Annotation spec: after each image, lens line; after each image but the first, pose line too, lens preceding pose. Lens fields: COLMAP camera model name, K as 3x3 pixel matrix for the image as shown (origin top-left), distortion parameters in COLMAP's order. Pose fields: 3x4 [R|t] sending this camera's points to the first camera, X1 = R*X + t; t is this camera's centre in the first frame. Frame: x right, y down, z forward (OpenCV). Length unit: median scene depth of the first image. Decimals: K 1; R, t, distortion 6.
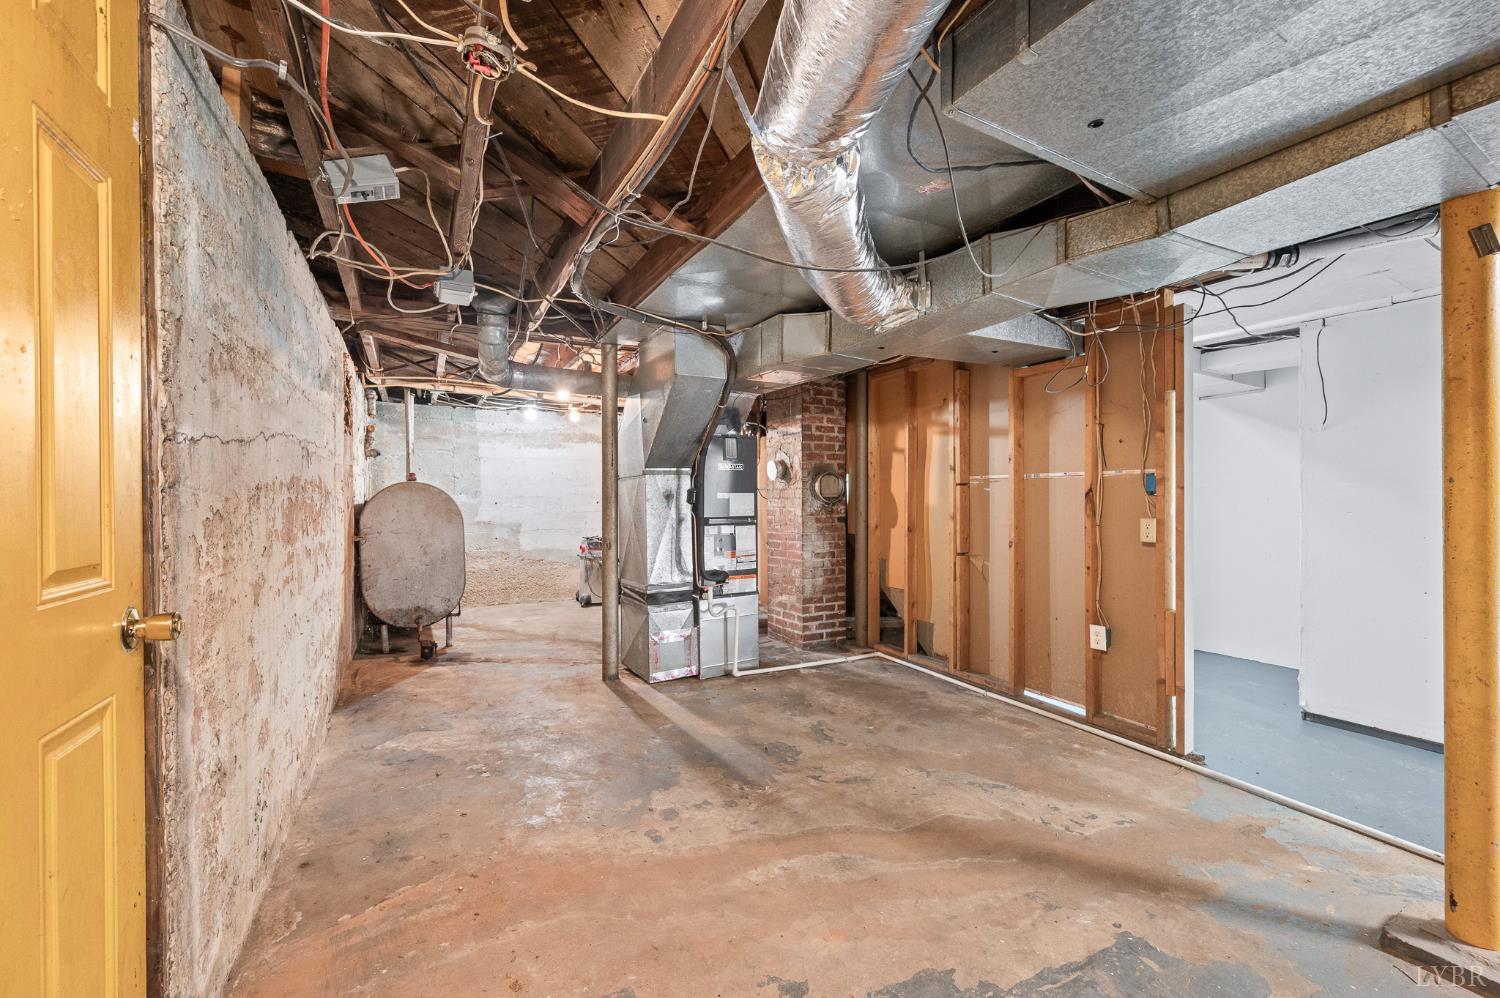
lens RADIAL K [[595.8, 0, 754.4], [0, 595.8, 503.2], [0, 0, 1]] dist [-0.001355, -0.000159]
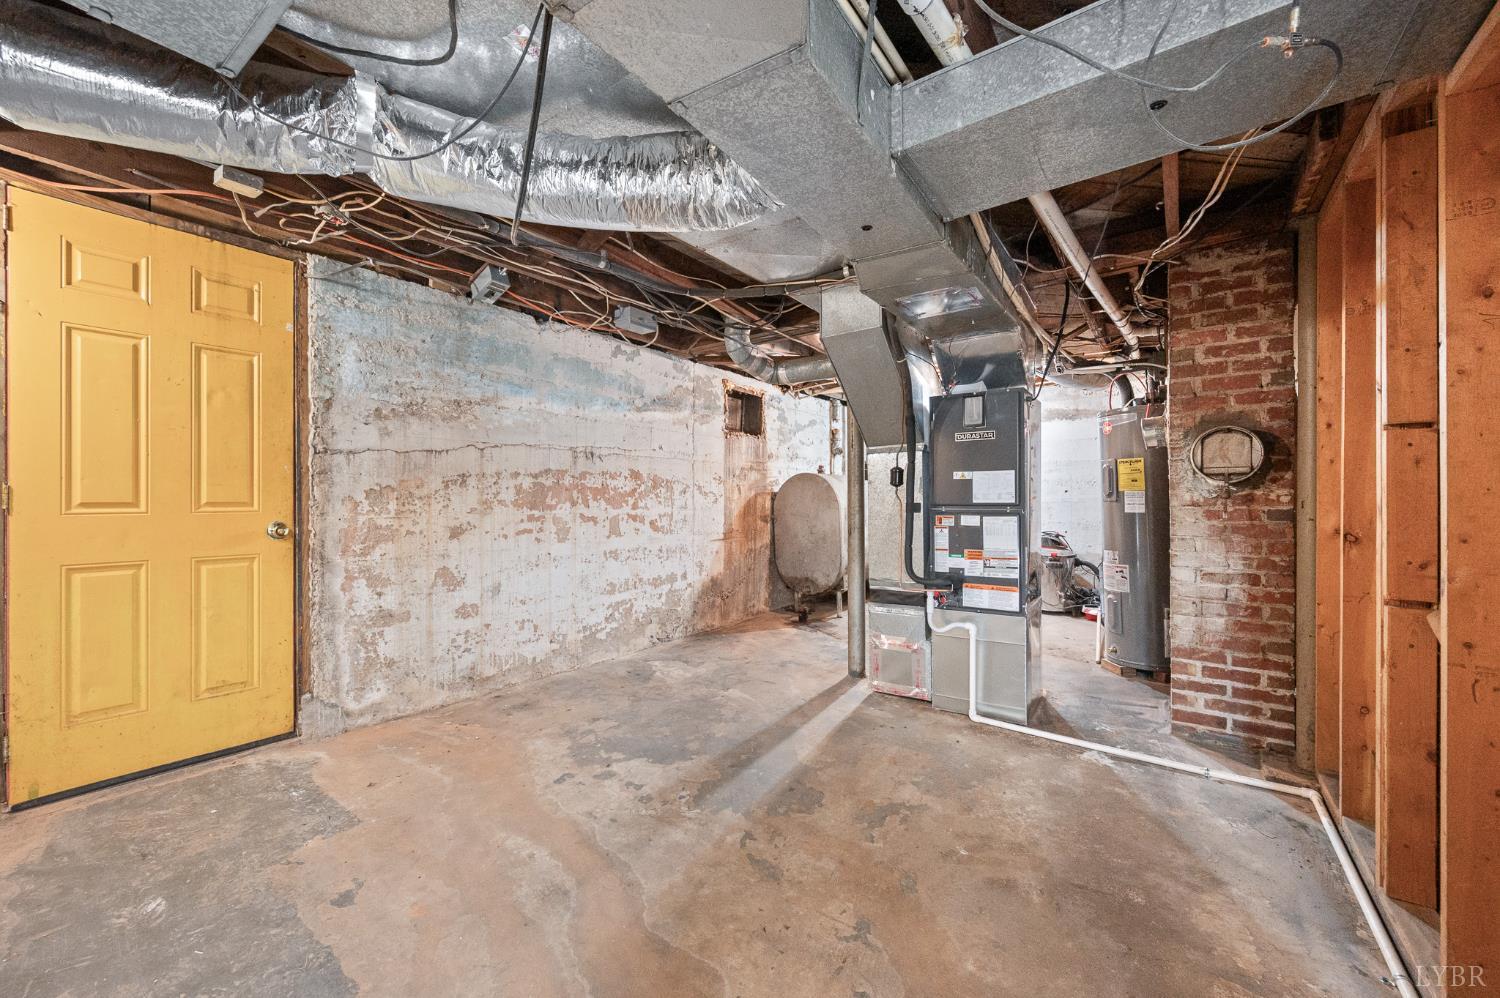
lens RADIAL K [[595.8, 0, 755.7], [0, 595.8, 497.2], [0, 0, 1]] dist [-0.001355, -0.000159]
pose [[0.424445, 0.000356, -0.905453, 0.516281], [-0.003815, 0.999992, -0.001395, 0.017105], [0.905446, 0.004046, 0.424443, 0.441990]]
